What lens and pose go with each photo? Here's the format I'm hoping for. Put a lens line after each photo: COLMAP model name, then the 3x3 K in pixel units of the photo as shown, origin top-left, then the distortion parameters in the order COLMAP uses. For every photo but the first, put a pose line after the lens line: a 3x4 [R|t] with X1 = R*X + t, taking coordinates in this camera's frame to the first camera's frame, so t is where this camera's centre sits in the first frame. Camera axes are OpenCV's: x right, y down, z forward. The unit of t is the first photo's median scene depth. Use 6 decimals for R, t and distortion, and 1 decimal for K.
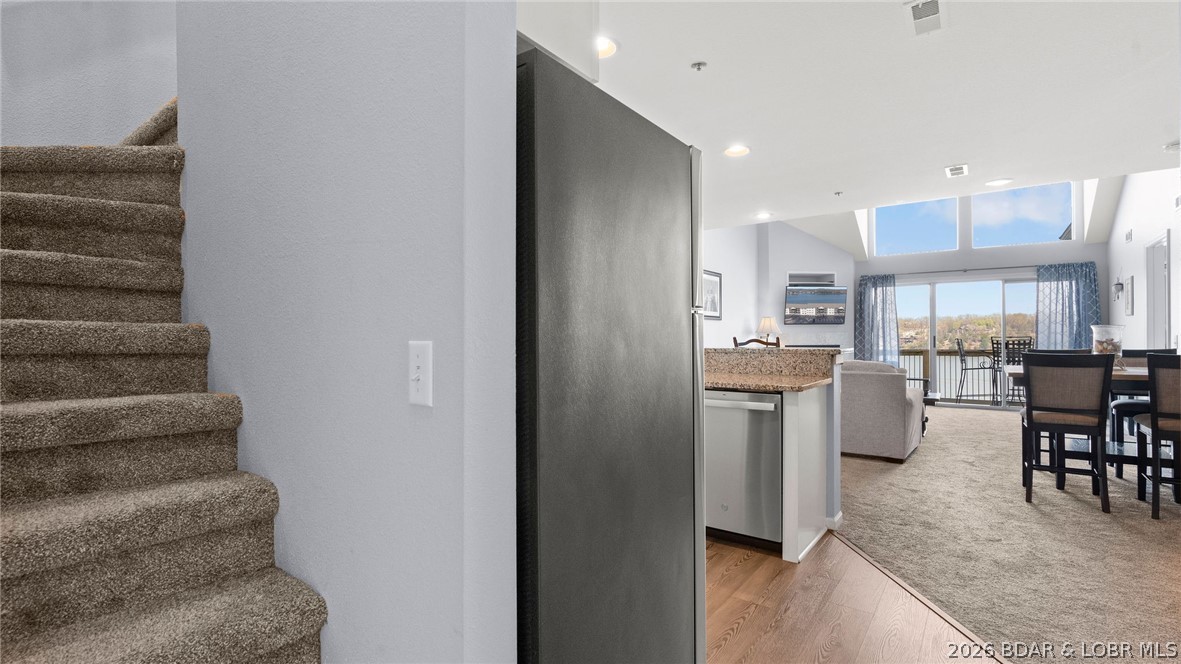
lens RADIAL K [[534.4, 0, 591.2], [0, 534.4, 333.0], [0, 0, 1]] dist [-0.011365, 0.005087]
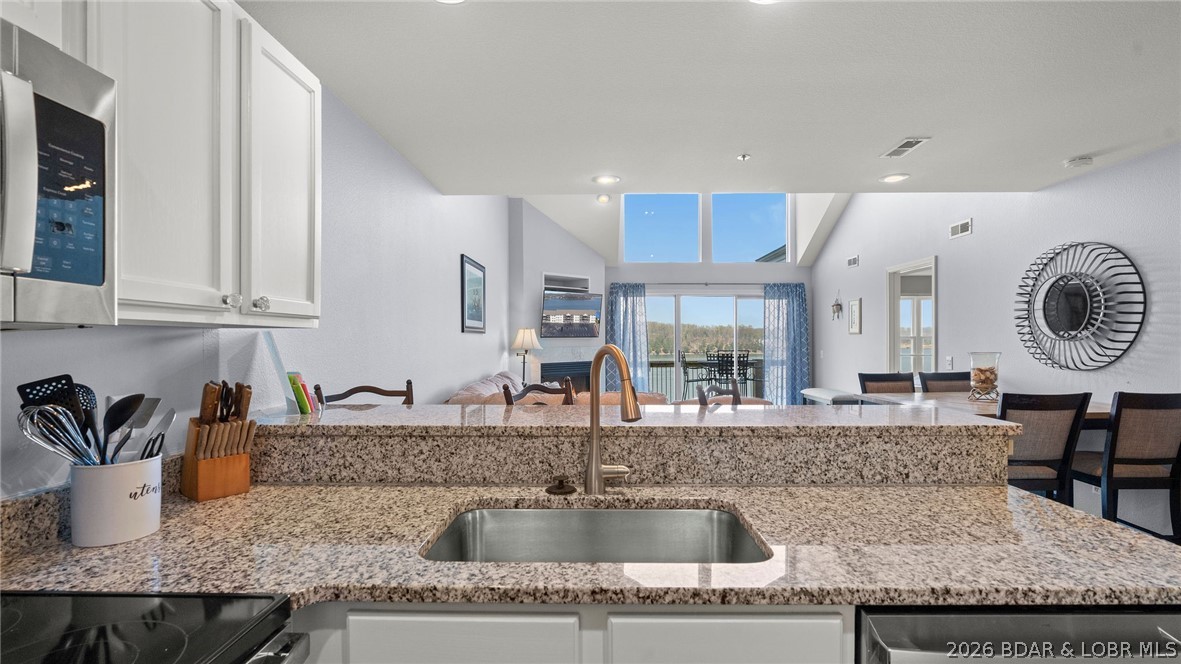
lens RADIAL K [[534.4, 0, 591.4], [0, 534.4, 337.2], [0, 0, 1]] dist [-0.011365, 0.005087]
pose [[0.809753, 0.003804, 0.586759, -0.048658], [-0.004860, 0.999988, 0.000224, -0.016828], [-0.586751, -0.003033, 0.809762, 0.303283]]
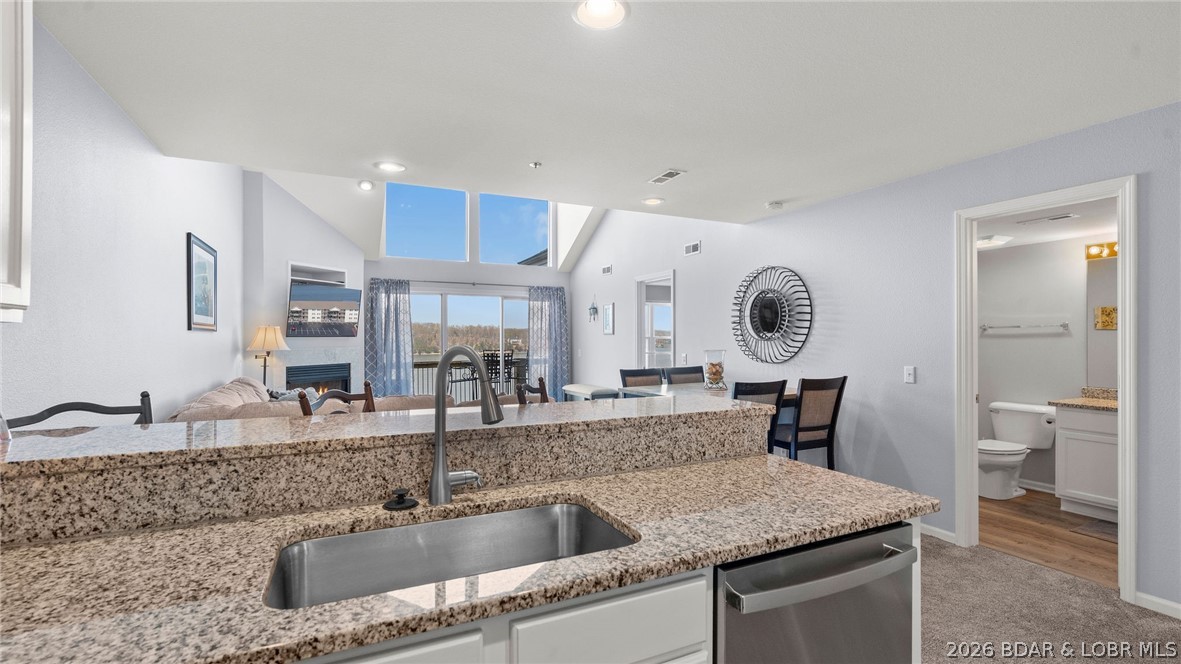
lens RADIAL K [[534.4, 0, 594.2], [0, 534.4, 333.3], [0, 0, 1]] dist [-0.011365, 0.005087]
pose [[0.459052, 0.012266, 0.888325, -0.069047], [-0.007562, 0.999922, -0.009900, -0.016711], [-0.888377, -0.002173, 0.459109, 0.326429]]
